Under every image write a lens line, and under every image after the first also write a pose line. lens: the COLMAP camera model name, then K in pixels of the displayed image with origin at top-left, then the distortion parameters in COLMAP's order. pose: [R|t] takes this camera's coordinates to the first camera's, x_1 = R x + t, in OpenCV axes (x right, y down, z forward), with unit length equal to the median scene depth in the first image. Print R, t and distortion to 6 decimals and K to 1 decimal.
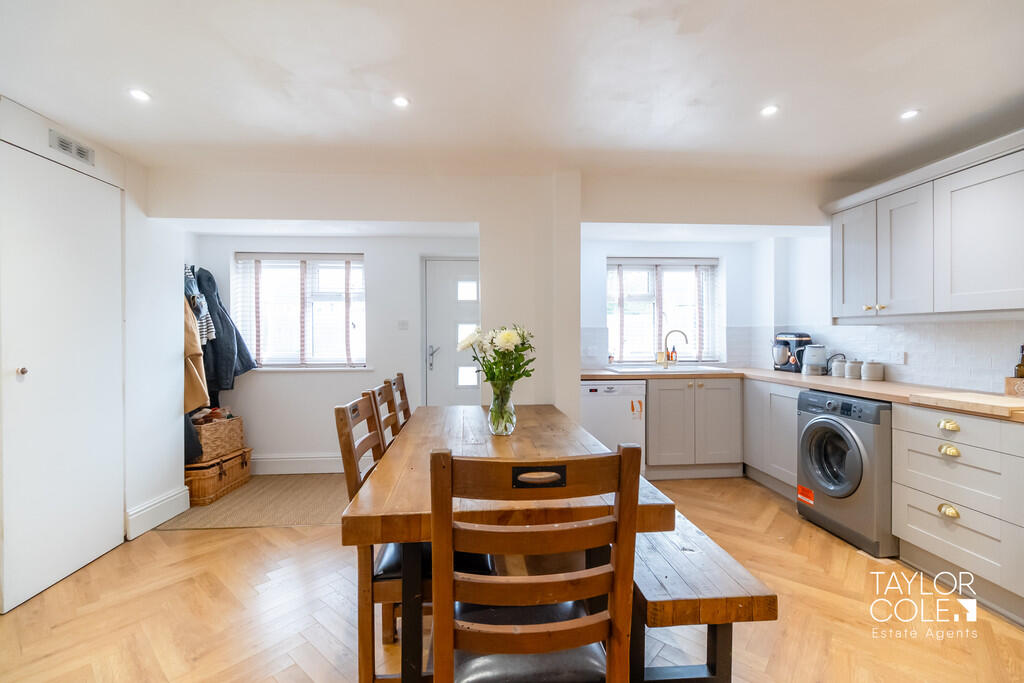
lens RADIAL K [[446.8, 0, 512.9], [0, 446.8, 336.1], [0, 0, 1]] dist [-0.001748, -0.000532]
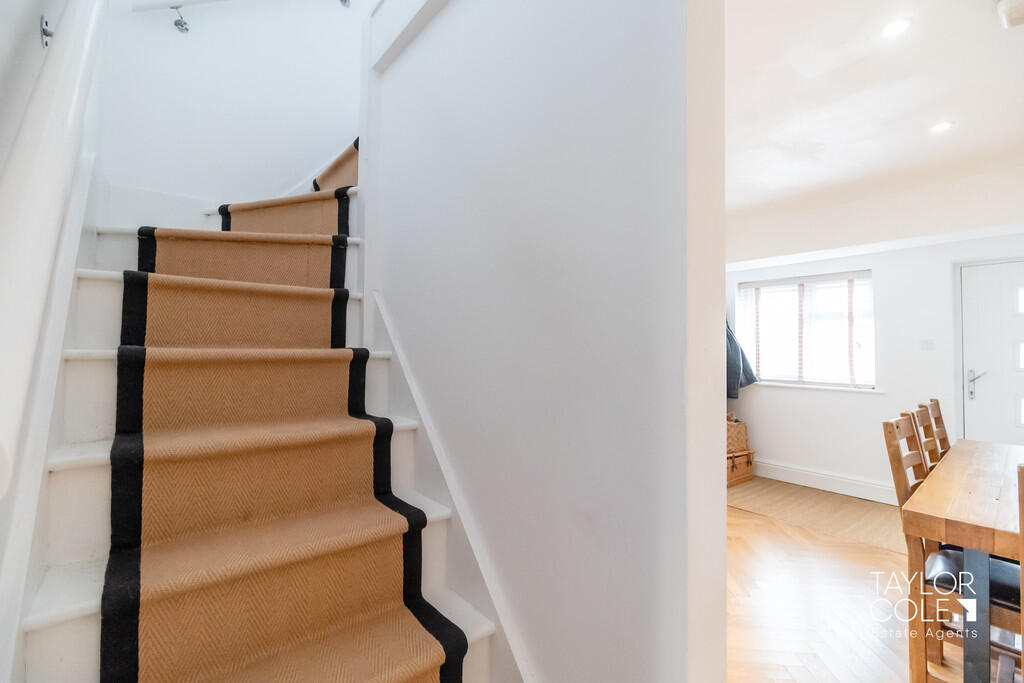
lens RADIAL K [[446.8, 0, 512.9], [0, 446.8, 336.1], [0, 0, 1]] dist [-0.001748, -0.000532]
pose [[0.575573, -0.012488, -0.817655, 0.003781], [-0.014675, 0.999565, -0.025596, -0.008490], [0.817619, 0.026732, 0.575139, -0.190438]]
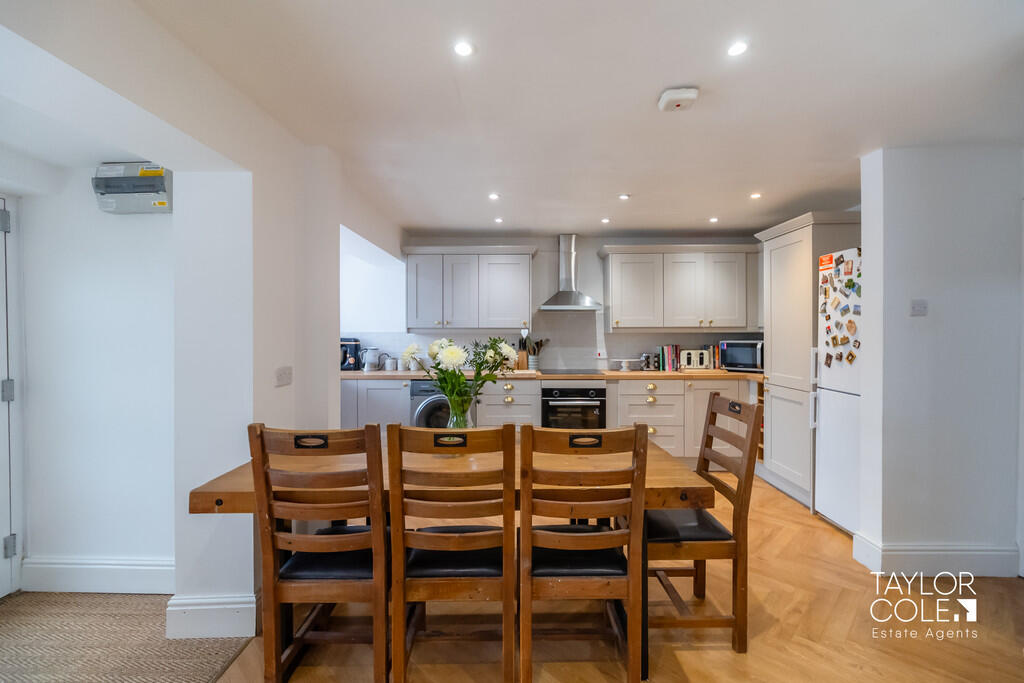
lens RADIAL K [[446.8, 0, 512.9], [0, 446.8, 336.1], [0, 0, 1]] dist [-0.001748, -0.000532]
pose [[0.084326, -0.005839, 0.996421, -0.549640], [0.002228, 0.999981, 0.005672, -0.018804], [-0.996436, 0.001741, 0.084337, 0.461923]]
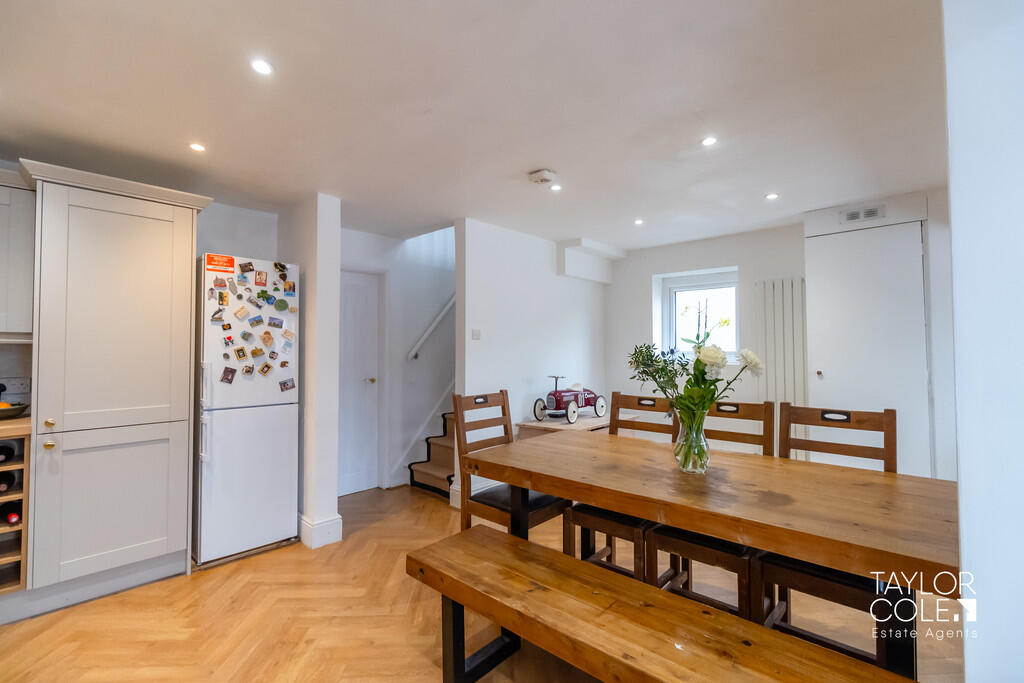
lens RADIAL K [[458.1, 0, 513.1], [0, 458.1, 335.5], [0, 0, 1]] dist [-0.002239, -0.000631]
pose [[-0.735305, -0.013575, -0.677600, 0.466722], [0.005904, 0.999633, -0.026433, -0.010967], [0.677710, -0.023437, -0.734955, 0.808934]]
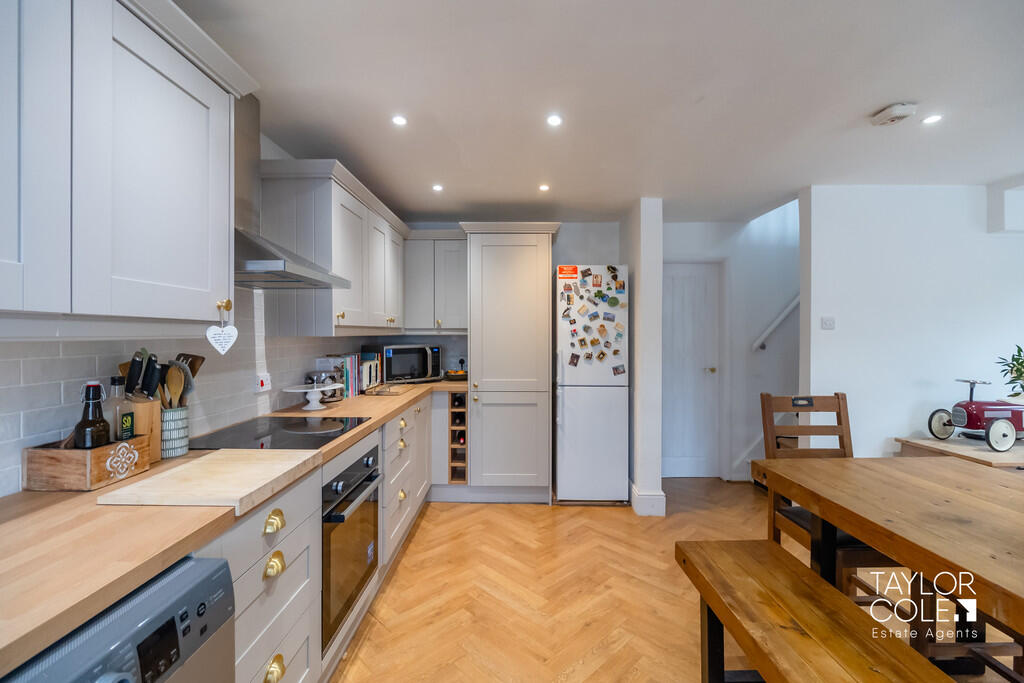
lens RADIAL K [[446.8, 0, 512.9], [0, 446.8, 336.1], [0, 0, 1]] dist [-0.001748, -0.000532]
pose [[-0.996640, 0.003133, 0.081841, 0.354421], [0.003584, 0.999979, 0.005356, -0.022881], [-0.081822, 0.005632, -0.996631, 0.876385]]
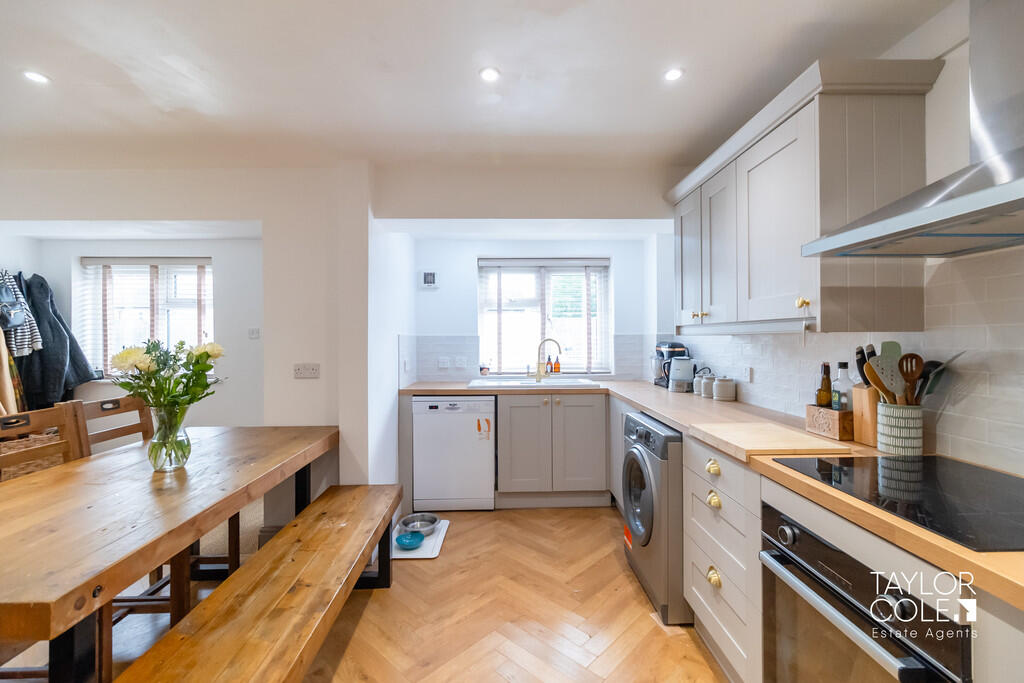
lens RADIAL K [[446.8, 0, 512.9], [0, 446.8, 336.1], [0, 0, 1]] dist [-0.001748, -0.000532]
pose [[0.998675, -0.001060, -0.051456, 0.378249], [0.000688, 0.999973, -0.007249, -0.014038], [0.051463, 0.007204, 0.998649, 0.112004]]
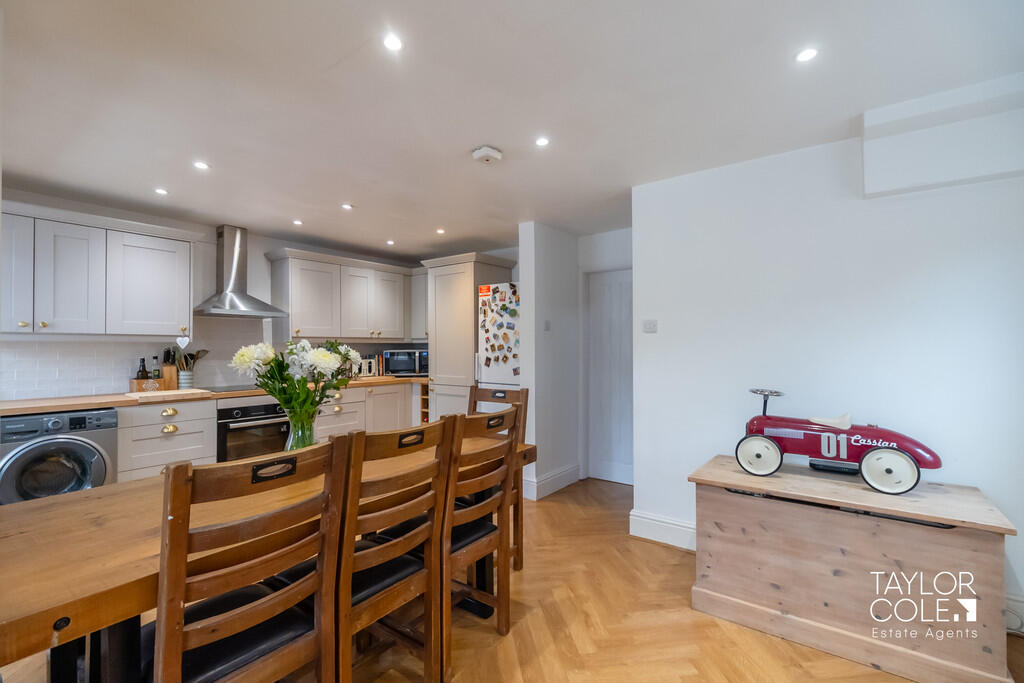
lens RADIAL K [[458.5, 0, 500.8], [0, 458.5, 343.6], [0, 0, 1]] dist [-0.000509, -0.000215]
pose [[-0.740352, 0.010447, 0.672139, -0.490143], [0.005984, 0.999942, -0.008951, -0.004225], [-0.672193, -0.002605, -0.740371, 0.786875]]
